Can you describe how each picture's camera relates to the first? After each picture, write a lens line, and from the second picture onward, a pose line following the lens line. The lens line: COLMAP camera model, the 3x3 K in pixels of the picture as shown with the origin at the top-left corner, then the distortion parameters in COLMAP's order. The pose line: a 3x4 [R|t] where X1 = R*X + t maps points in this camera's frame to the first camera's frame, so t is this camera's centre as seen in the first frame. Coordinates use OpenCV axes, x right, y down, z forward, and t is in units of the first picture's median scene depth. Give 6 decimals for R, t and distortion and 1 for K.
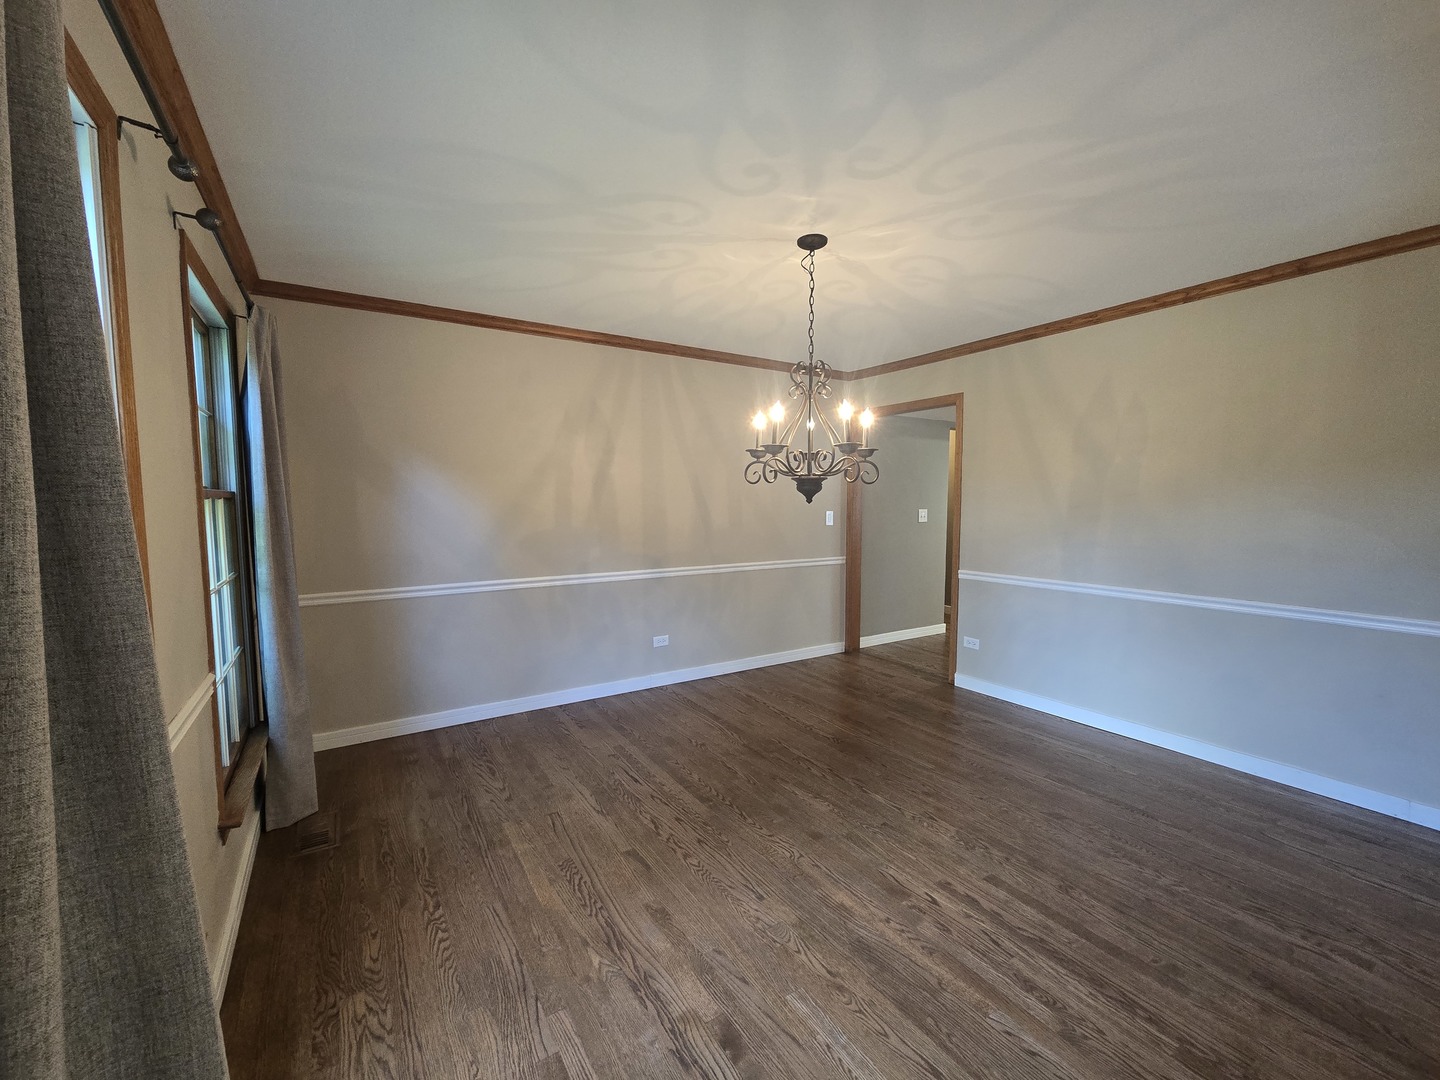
lens RADIAL K [[591.8, 0, 718.0], [0, 591.8, 541.9], [0, 0, 1]] dist [0.000439, 0.000499]
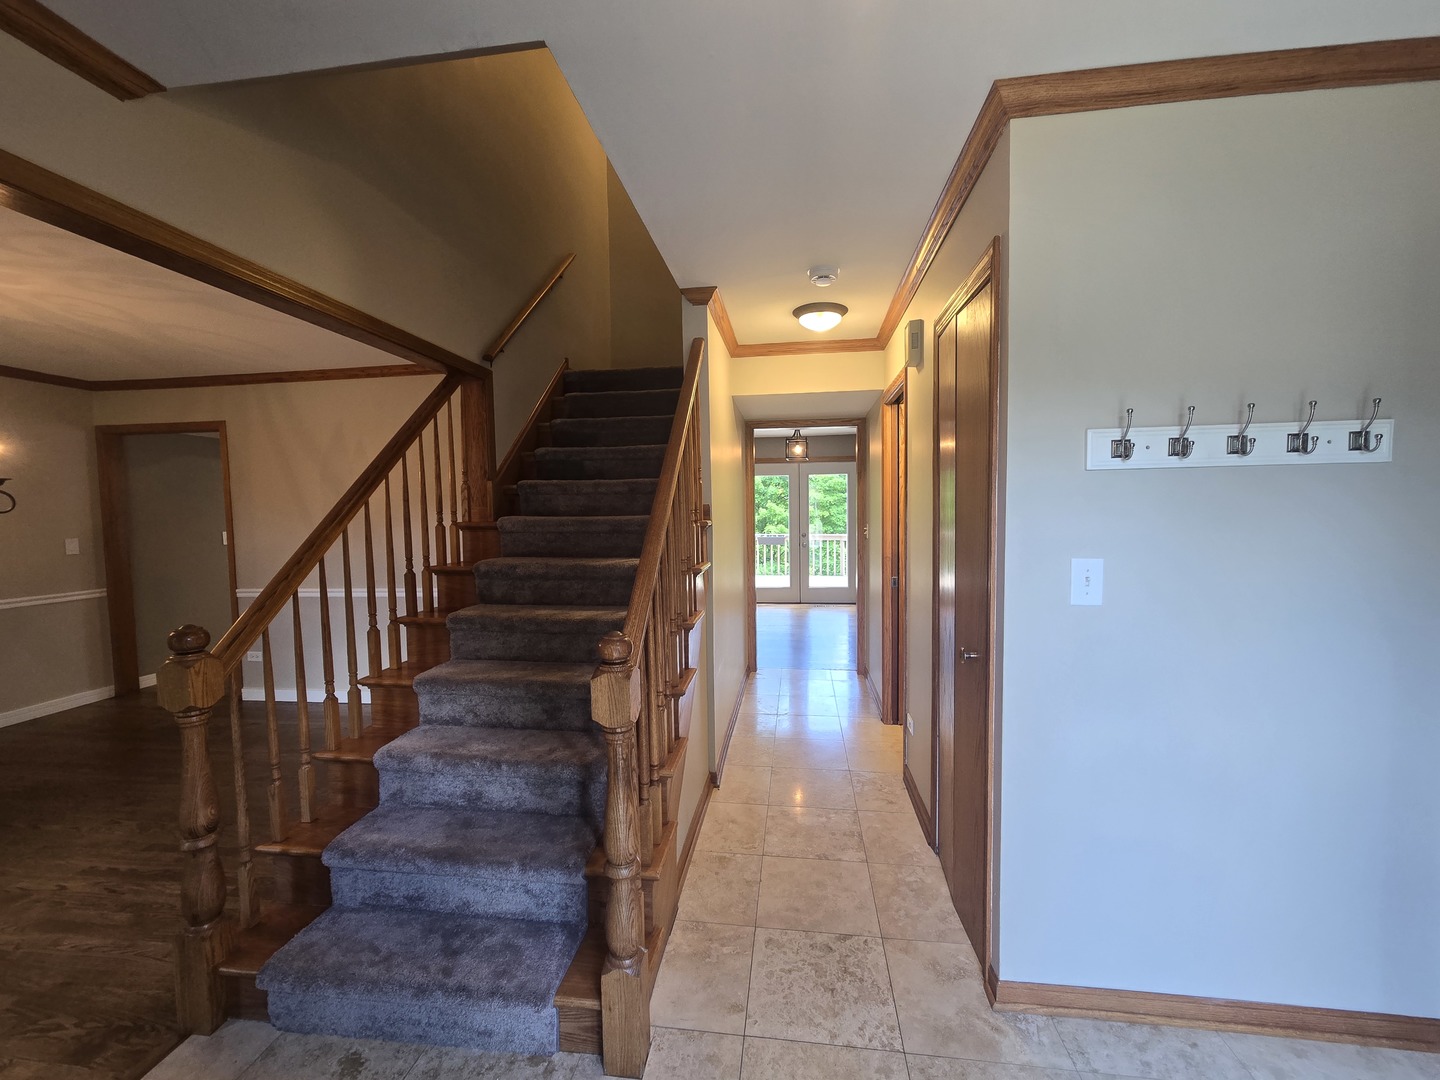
lens RADIAL K [[591.8, 0, 718.0], [0, 591.8, 541.9], [0, 0, 1]] dist [0.000439, 0.000499]
pose [[0.639448, -0.049130, 0.767263, 0.154961], [0.068070, 0.997655, 0.007152, 0.014253], [-0.765815, 0.047654, 0.641293, -0.329310]]
